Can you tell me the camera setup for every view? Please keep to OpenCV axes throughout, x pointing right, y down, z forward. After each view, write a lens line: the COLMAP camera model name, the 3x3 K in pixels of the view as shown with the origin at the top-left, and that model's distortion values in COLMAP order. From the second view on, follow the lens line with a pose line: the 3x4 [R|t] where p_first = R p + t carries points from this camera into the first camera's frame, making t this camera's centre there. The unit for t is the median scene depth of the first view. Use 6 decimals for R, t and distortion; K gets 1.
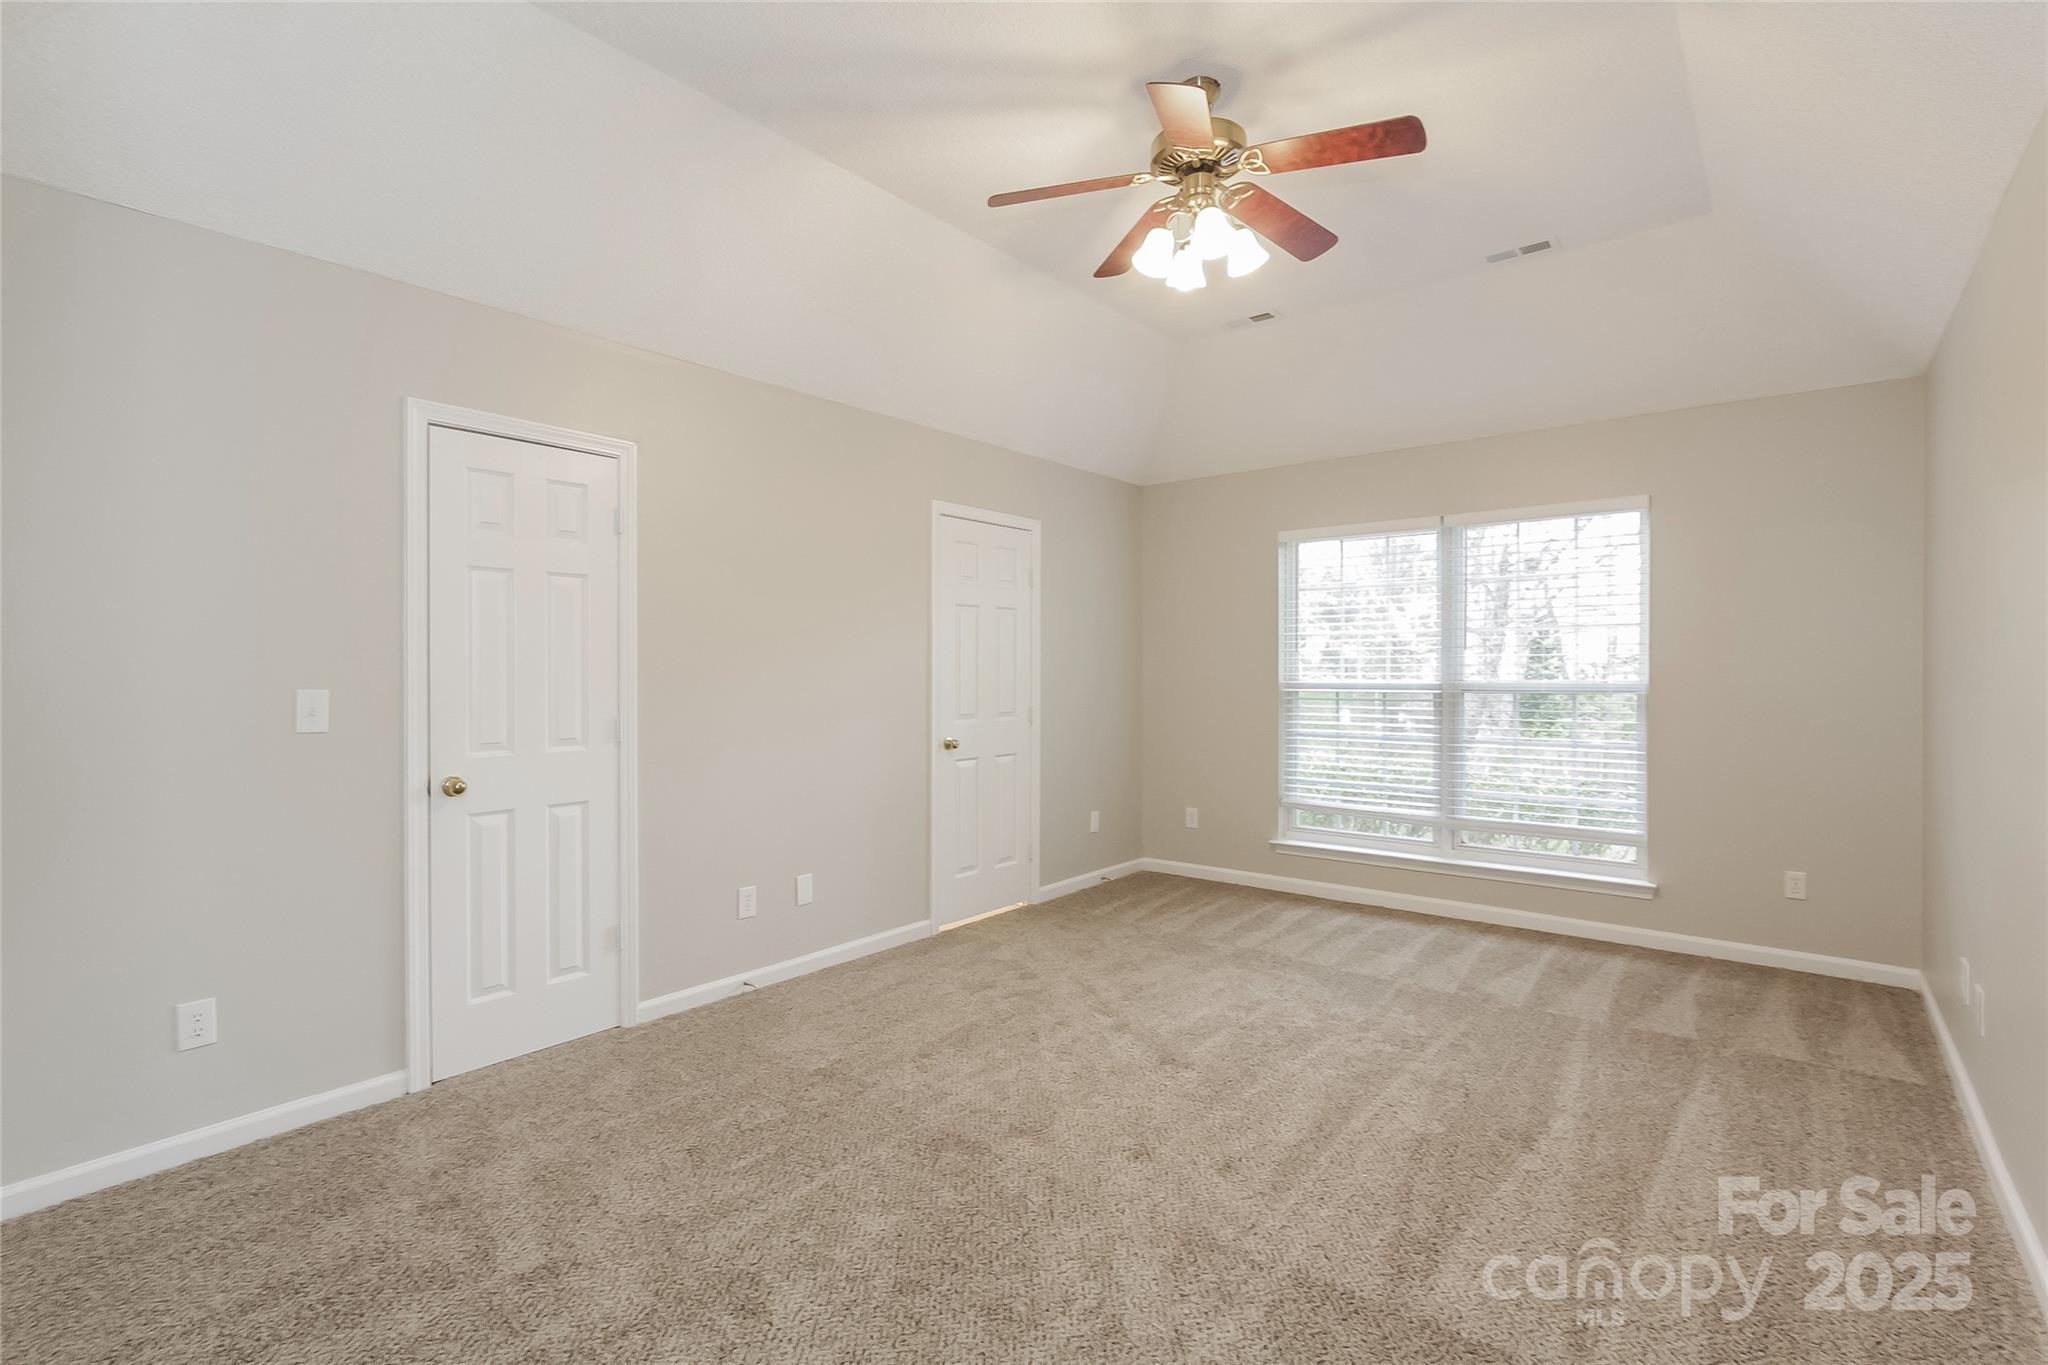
lens RADIAL K [[939.5, 0, 974.4], [0, 939.5, 660.5], [0, 0, 1]] dist [-0.013602, 0.000607]
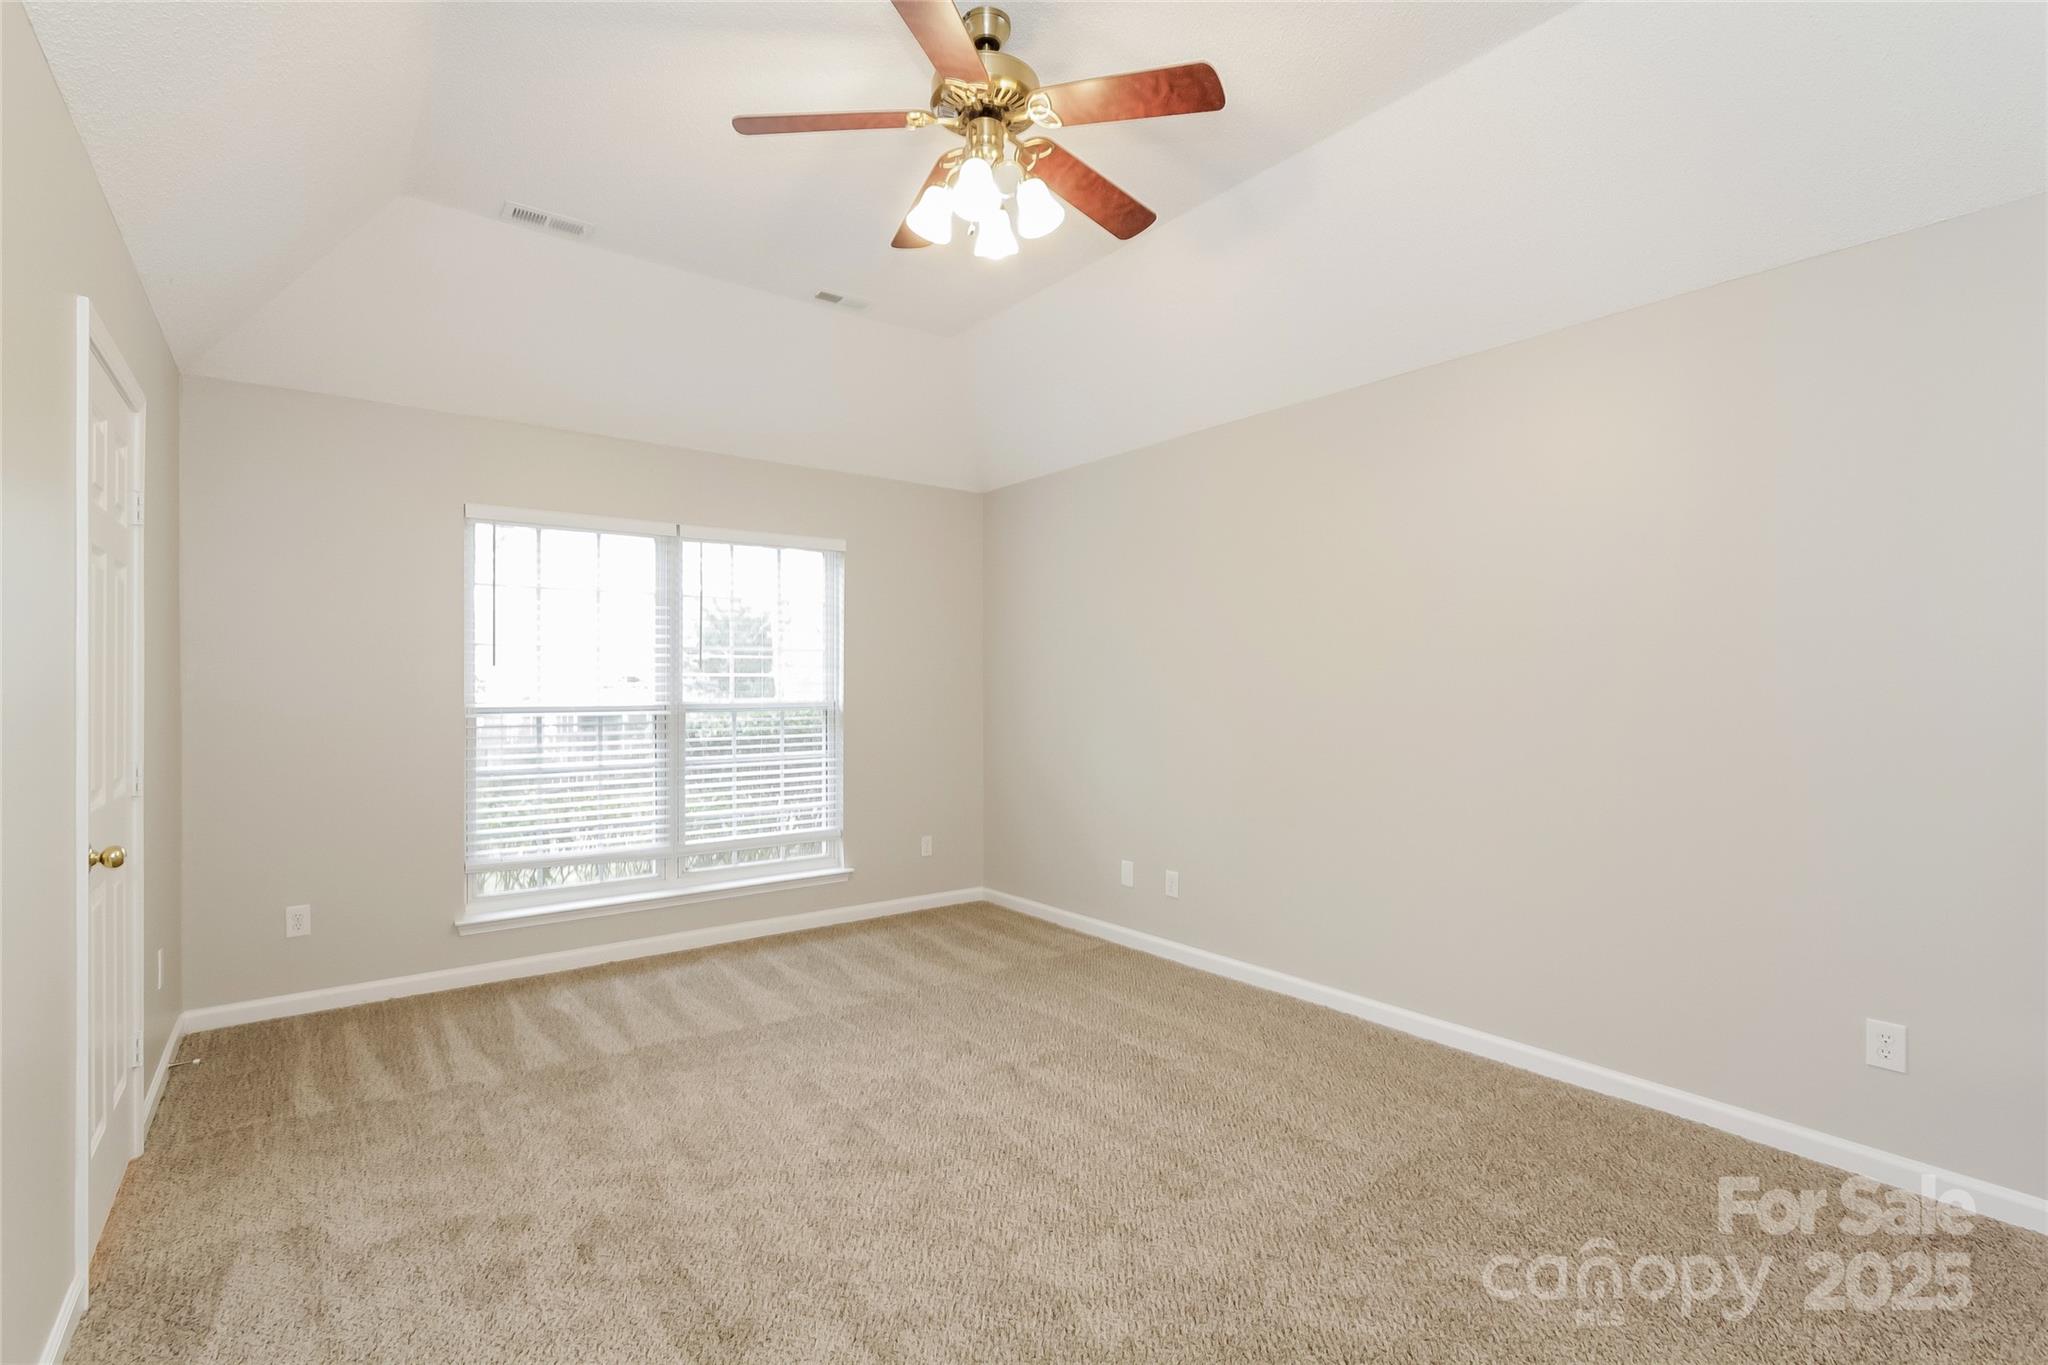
lens RADIAL K [[939.5, 0, 1038.2], [0, 939.5, 688.3], [0, 0, 1]] dist [-0.013602, 0.000607]
pose [[0.184882, 0.001152, 0.982760, -0.410672], [-0.011616, 0.999932, 0.001013, 0.003560], [-0.982692, -0.011603, 0.184883, 0.536576]]
